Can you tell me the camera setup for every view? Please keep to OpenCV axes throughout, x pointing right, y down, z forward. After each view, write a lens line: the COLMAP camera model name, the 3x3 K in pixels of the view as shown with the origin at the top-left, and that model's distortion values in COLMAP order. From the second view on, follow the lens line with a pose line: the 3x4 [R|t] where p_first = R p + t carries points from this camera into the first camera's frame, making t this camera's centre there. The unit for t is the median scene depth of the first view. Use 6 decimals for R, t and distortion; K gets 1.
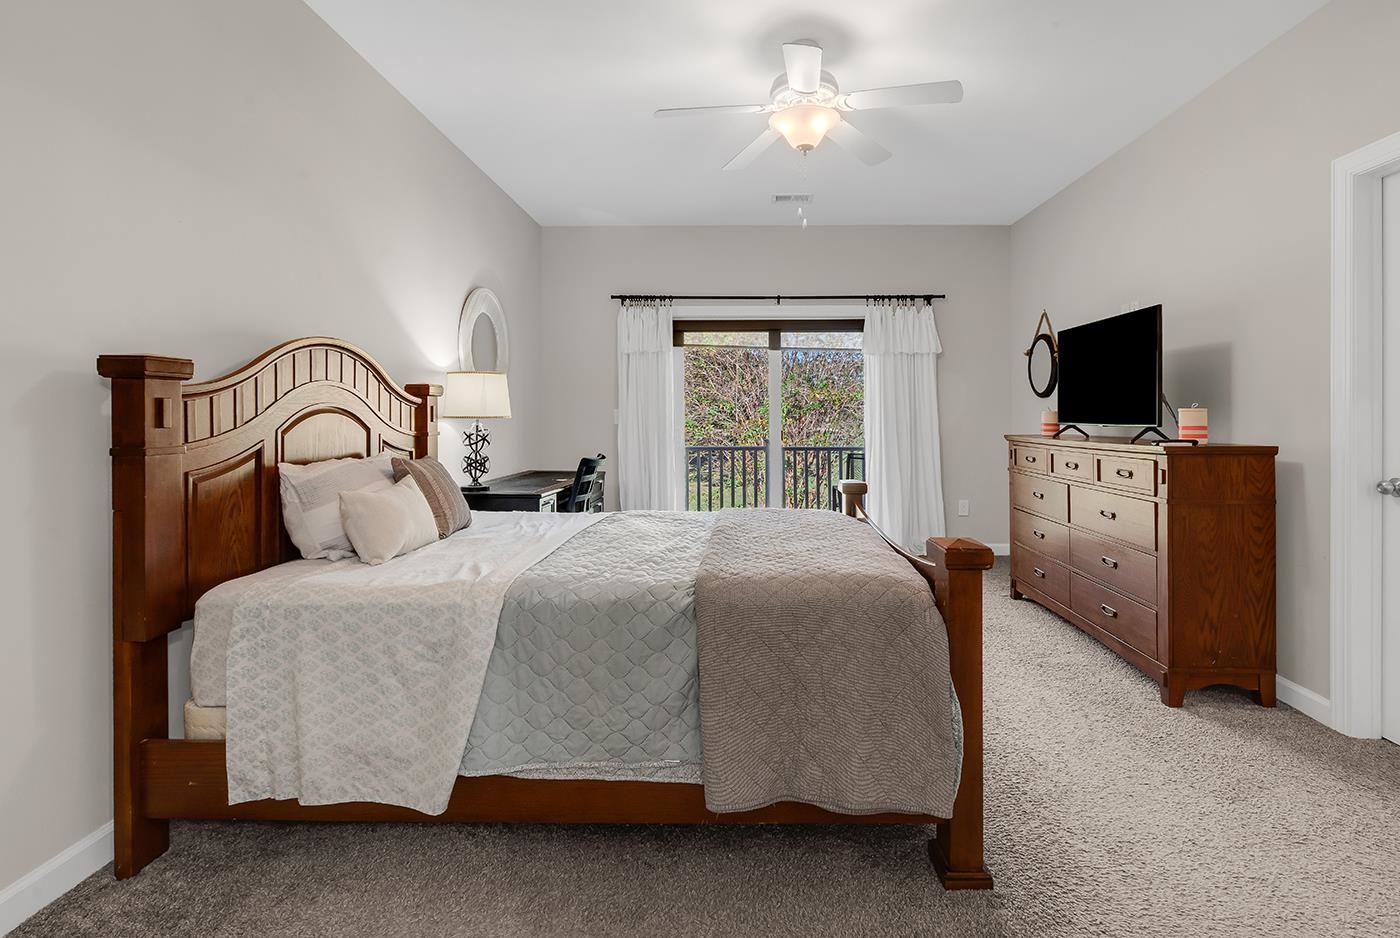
lens RADIAL K [[650.0, 0, 704.4], [0, 650.0, 427.2], [0, 0, 1]] dist [0.001736, -0.000376]
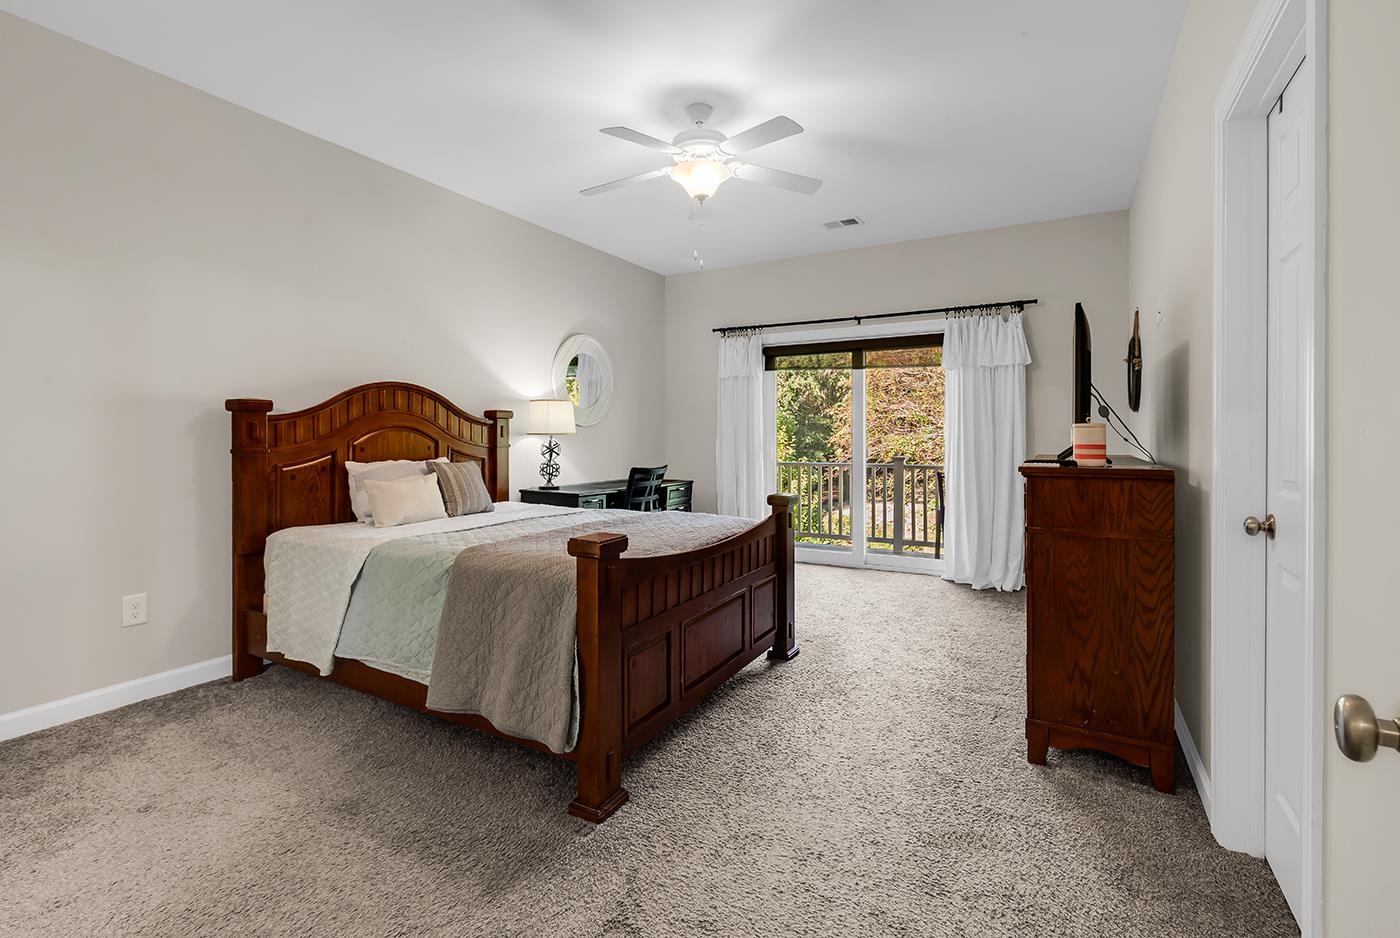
lens RADIAL K [[614.0, 0, 701.4], [0, 614.0, 445.1], [0, 0, 1]] dist [-0.001187, -0.000101]
pose [[0.881042, 0.009234, -0.472948, 0.676941], [-0.008839, 0.999956, 0.003057, 0.001122], [0.472955, 0.001487, 0.881085, 0.052014]]
